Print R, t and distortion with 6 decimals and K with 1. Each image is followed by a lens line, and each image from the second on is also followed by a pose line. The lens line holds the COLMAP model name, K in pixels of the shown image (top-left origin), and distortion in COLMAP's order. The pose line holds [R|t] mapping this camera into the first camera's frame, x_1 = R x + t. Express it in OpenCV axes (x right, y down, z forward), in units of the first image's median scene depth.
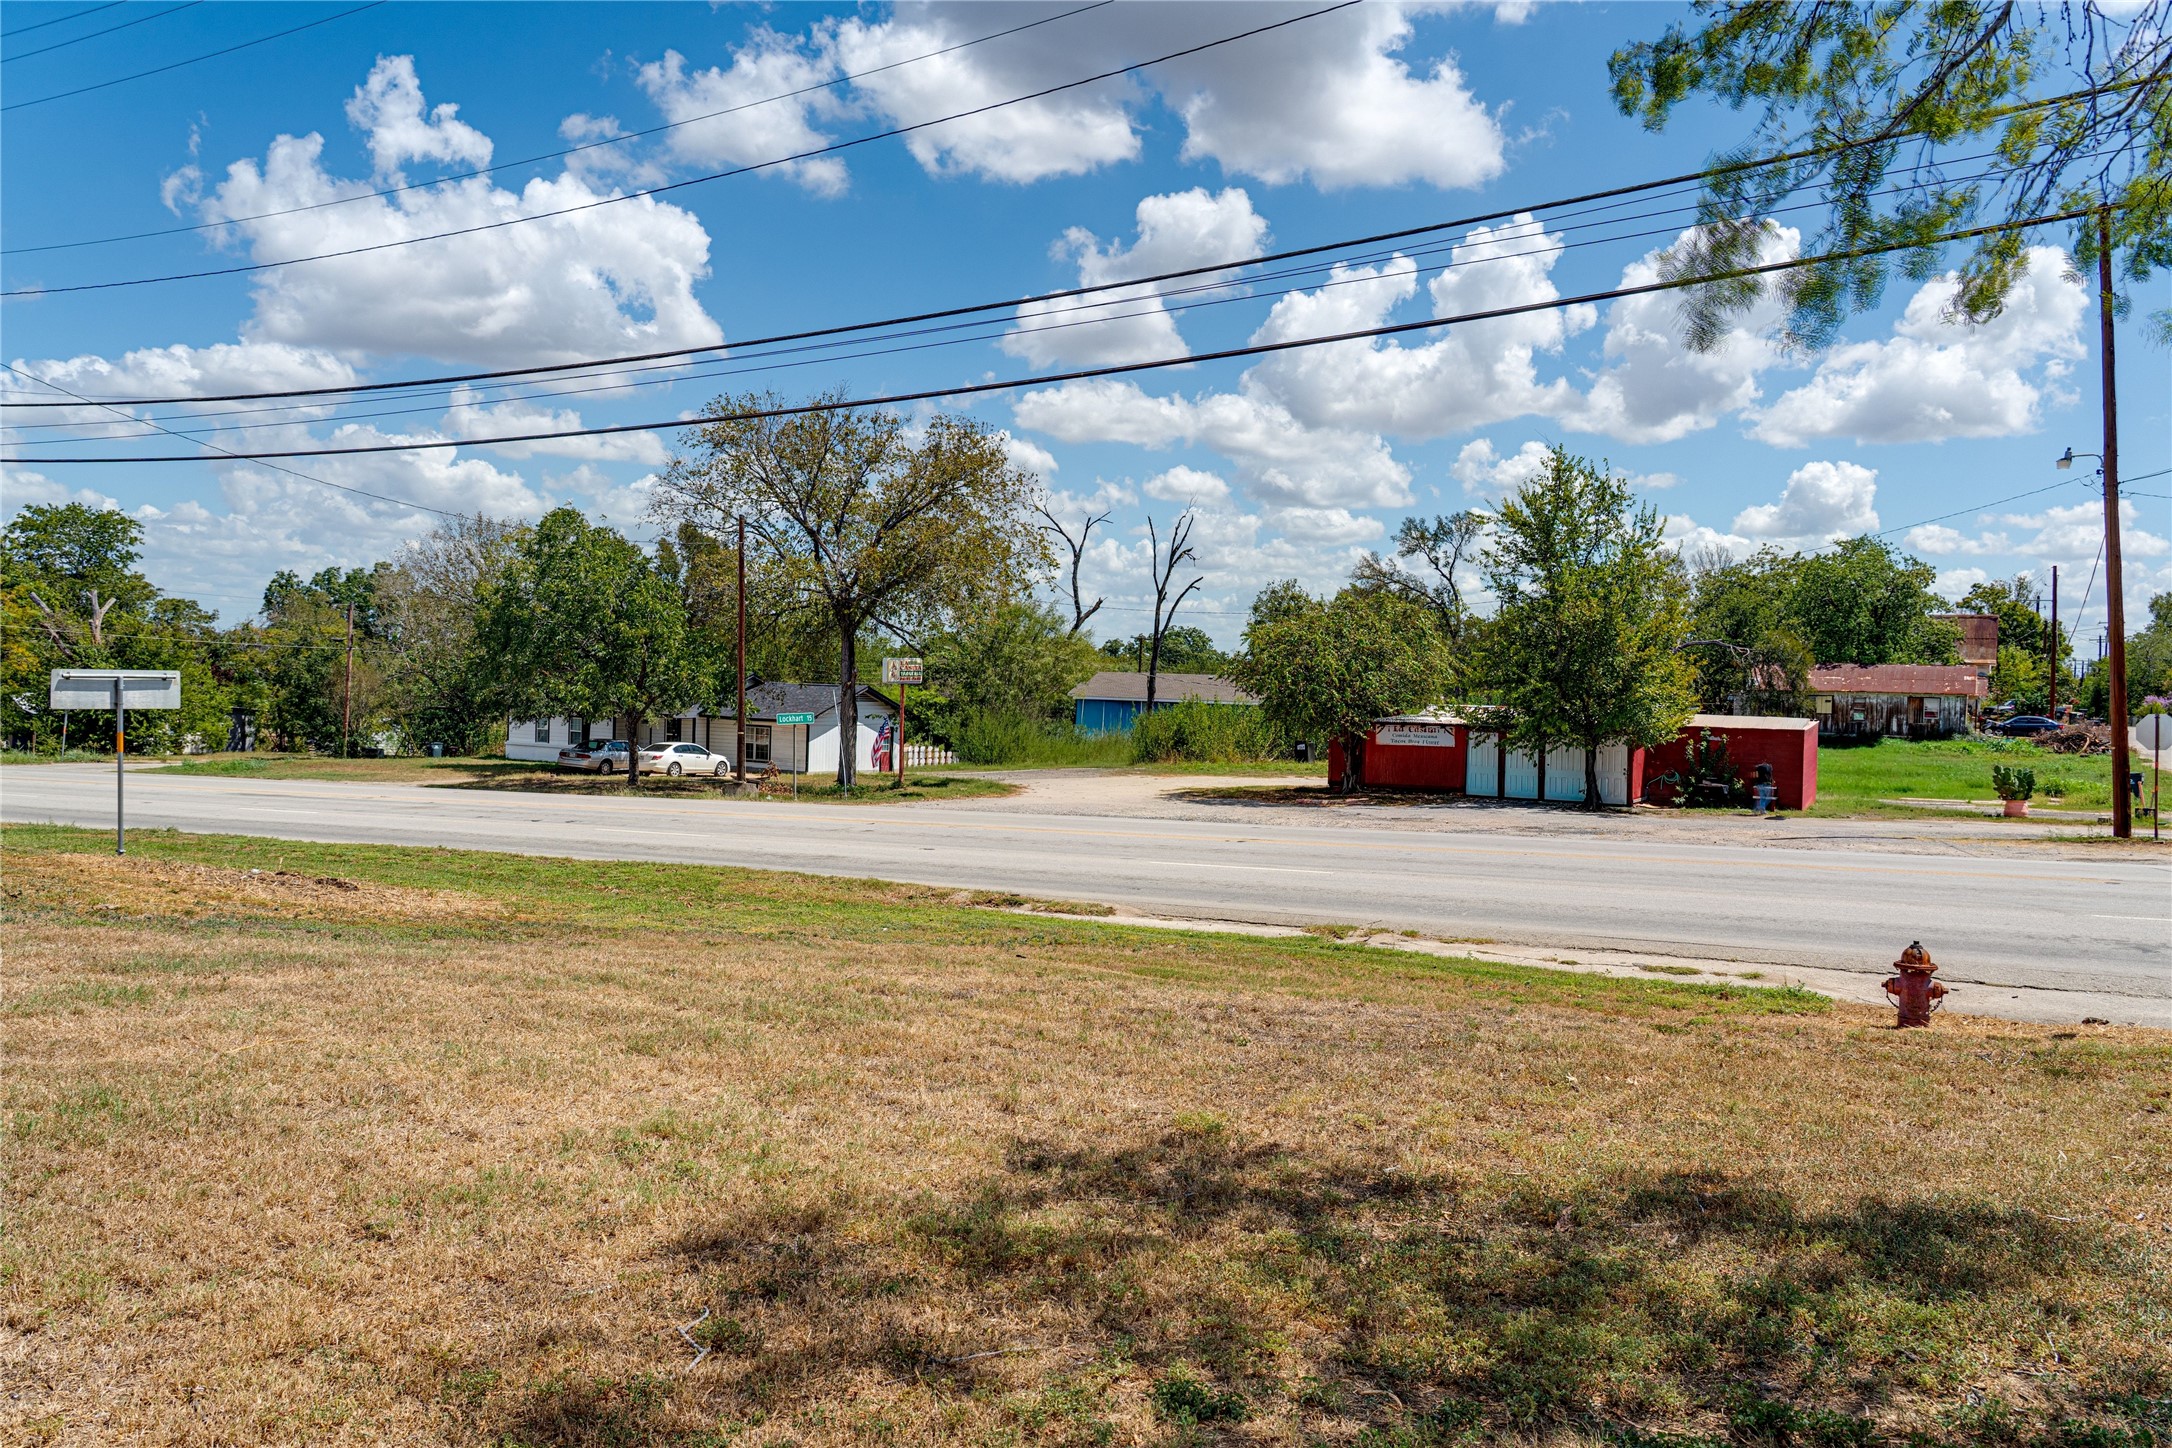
lens RADIAL K [[1613.2, 0, 1082.5], [0, 1613.2, 724.7], [0, 0, 1]] dist [-0.023504, 0.007331]
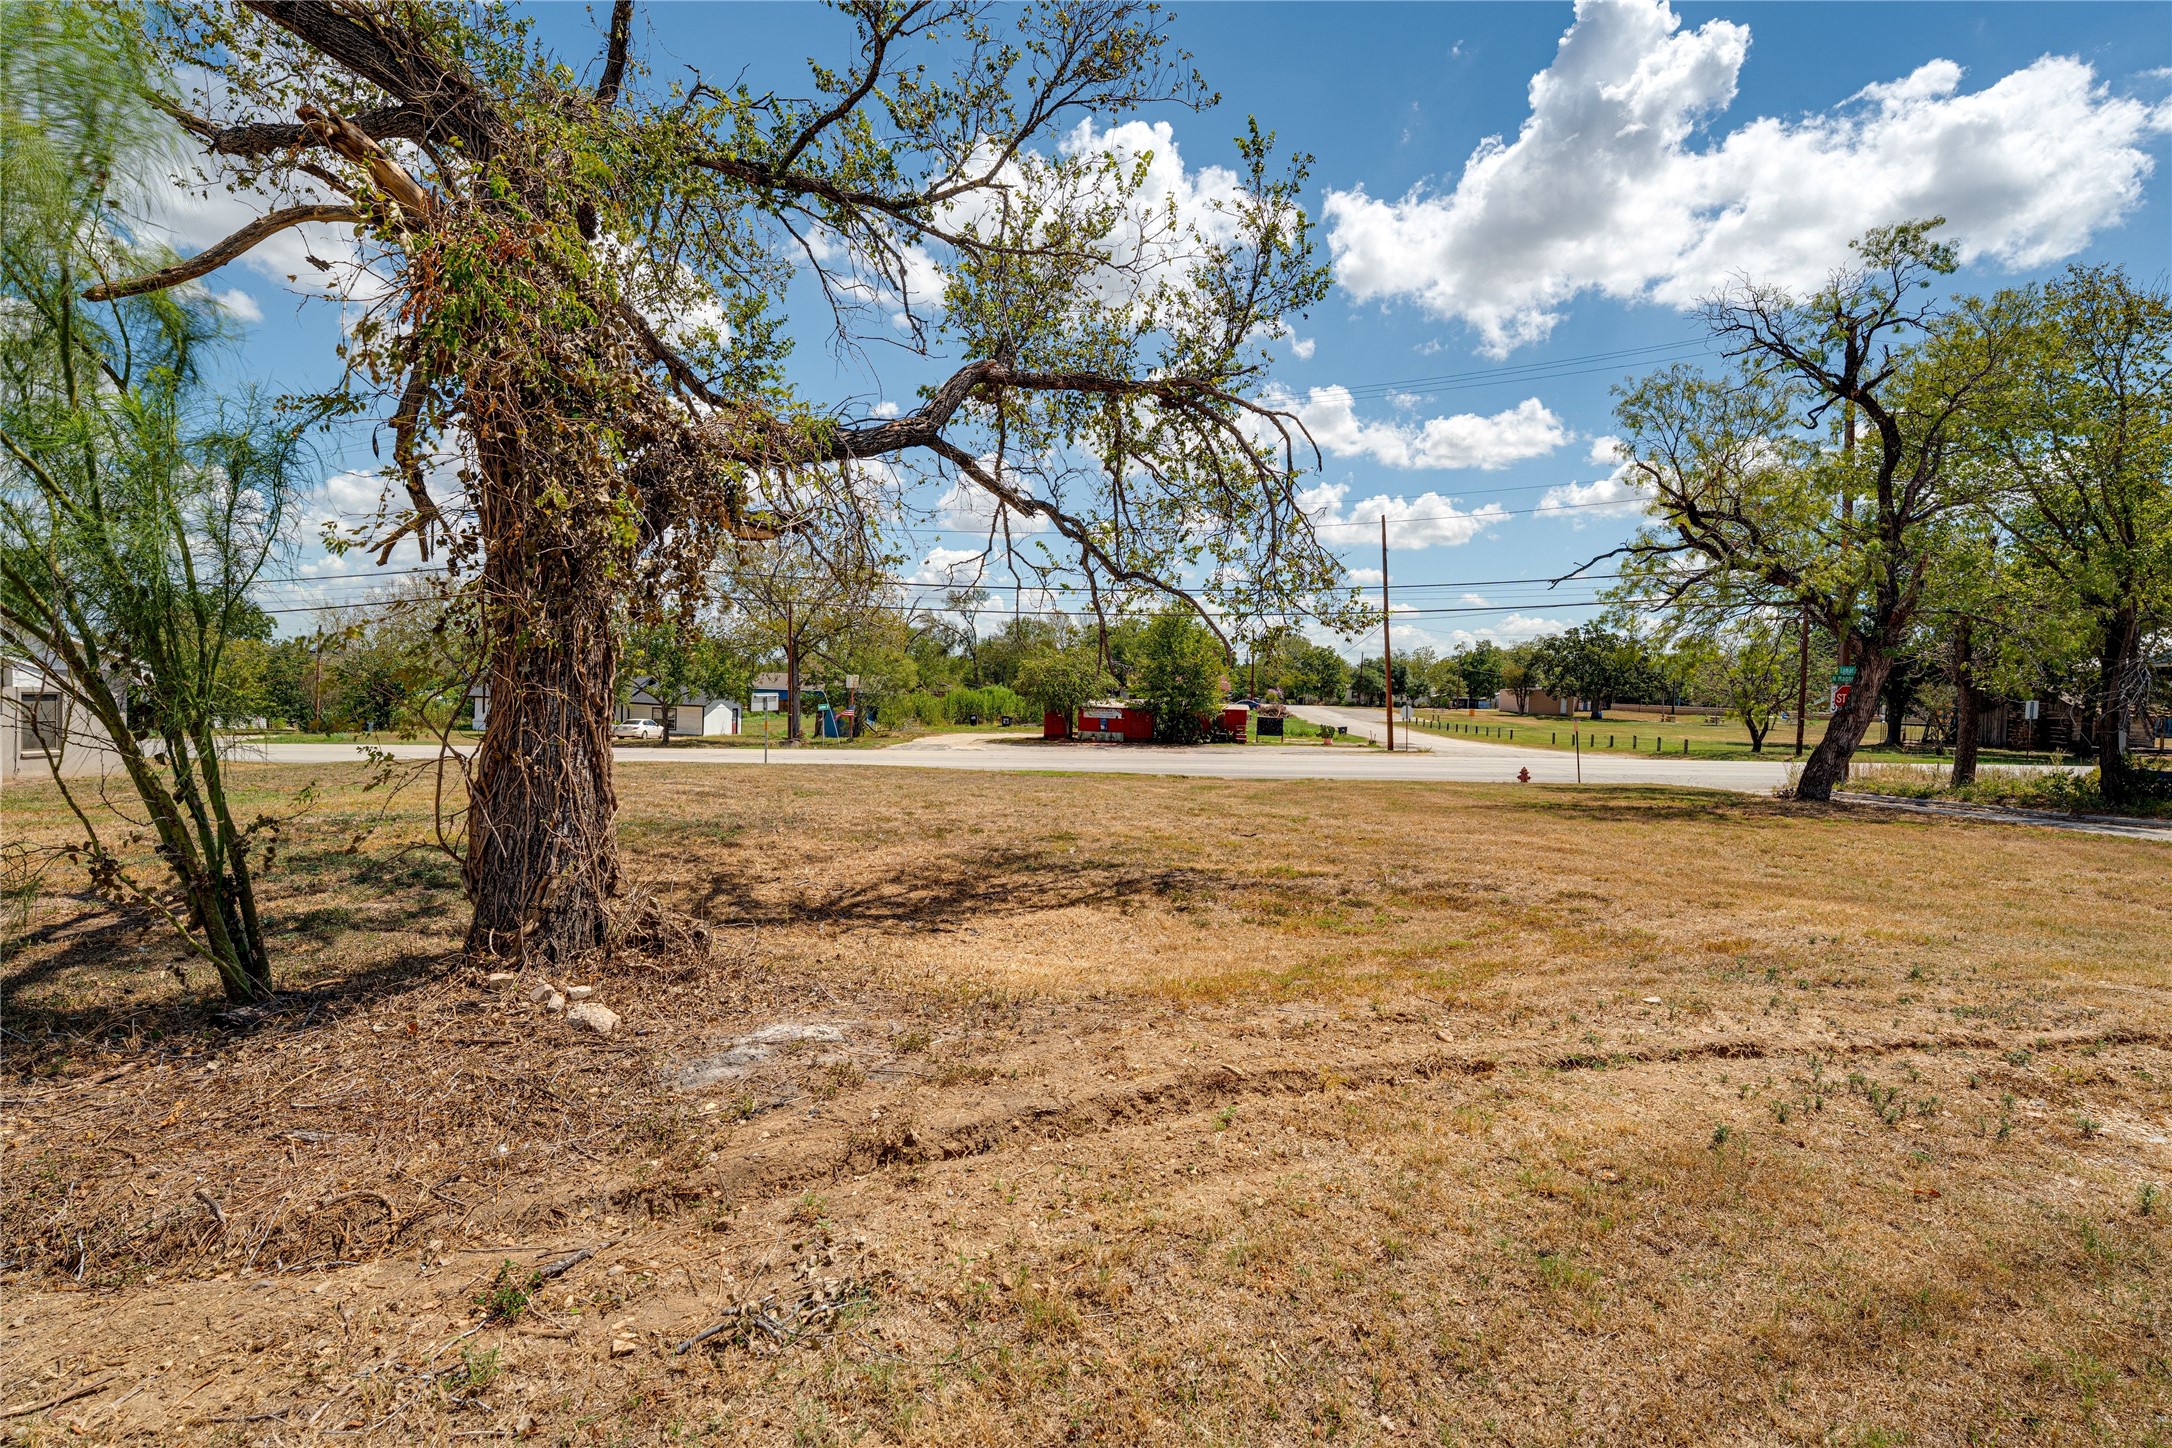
lens RADIAL K [[1009.2, 0, 1099.9], [0, 1009.2, 718.6], [0, 0, 1]] dist [0.004813, 0.000104]
pose [[0.886976, -0.007912, 0.461747, -0.310419], [-0.000389, 0.999840, 0.017880, -0.007616], [-0.461815, -0.016039, 0.886831, -0.159066]]
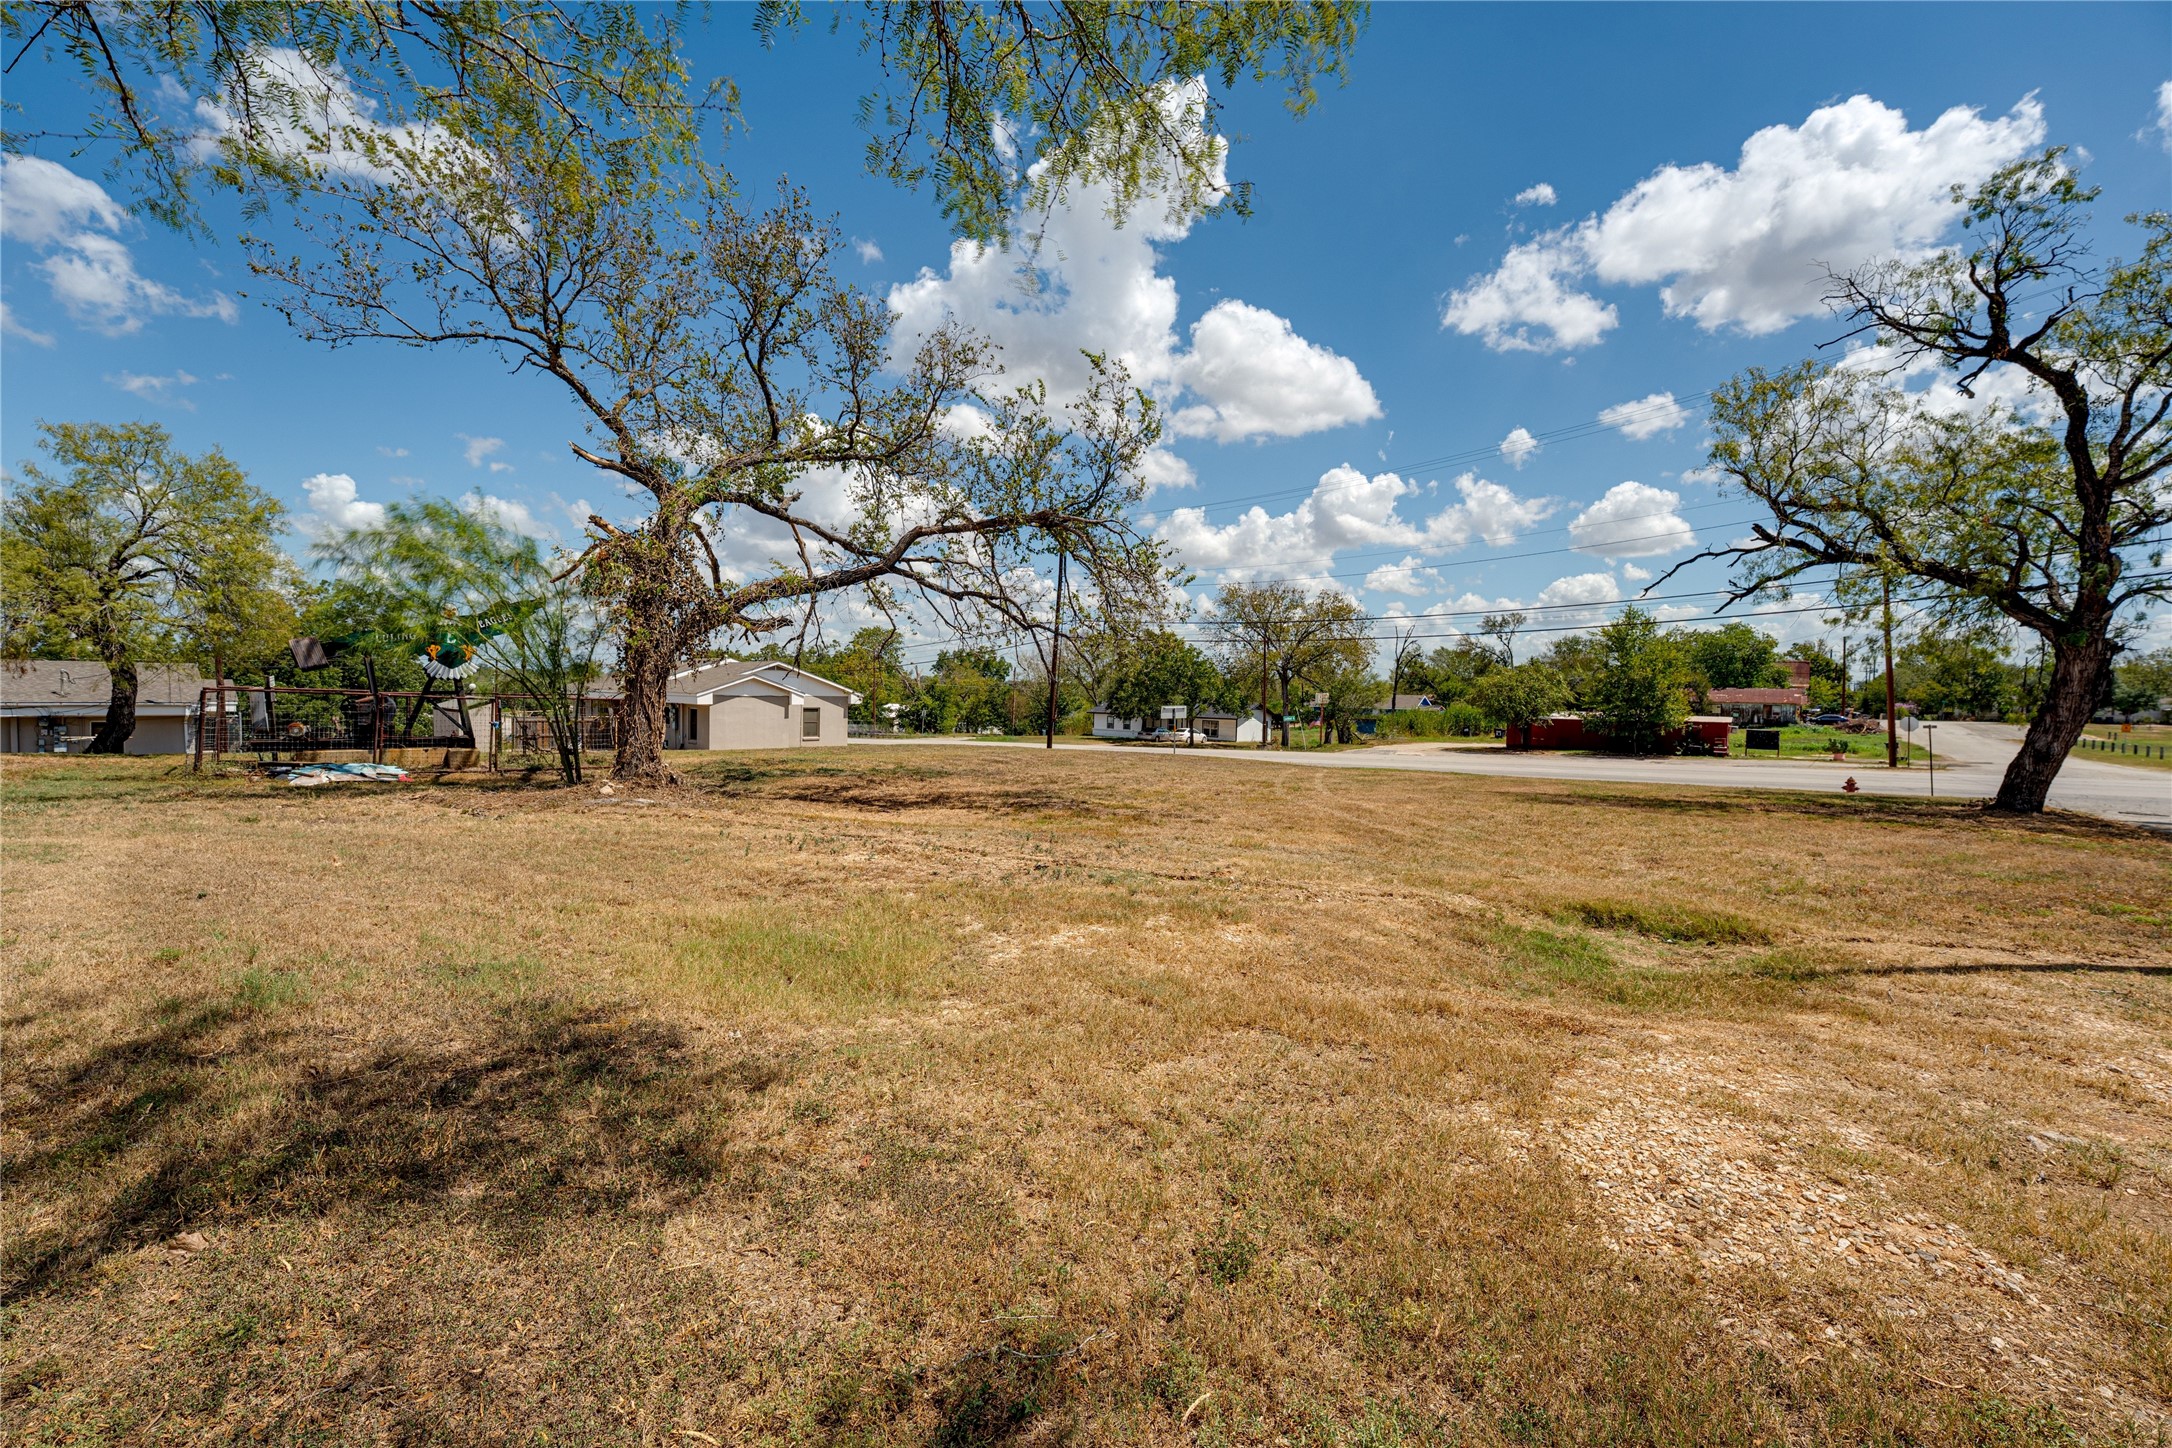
lens RADIAL K [[861.5, 0, 1084.4], [0, 861.5, 723.1], [0, 0, 1]] dist [-0.031483, -0.000251]
pose [[0.983574, -0.000748, -0.180501, -0.176046], [0.001641, 0.999987, 0.004799, -0.002275], [0.180495, -0.005016, 0.983563, -0.251782]]
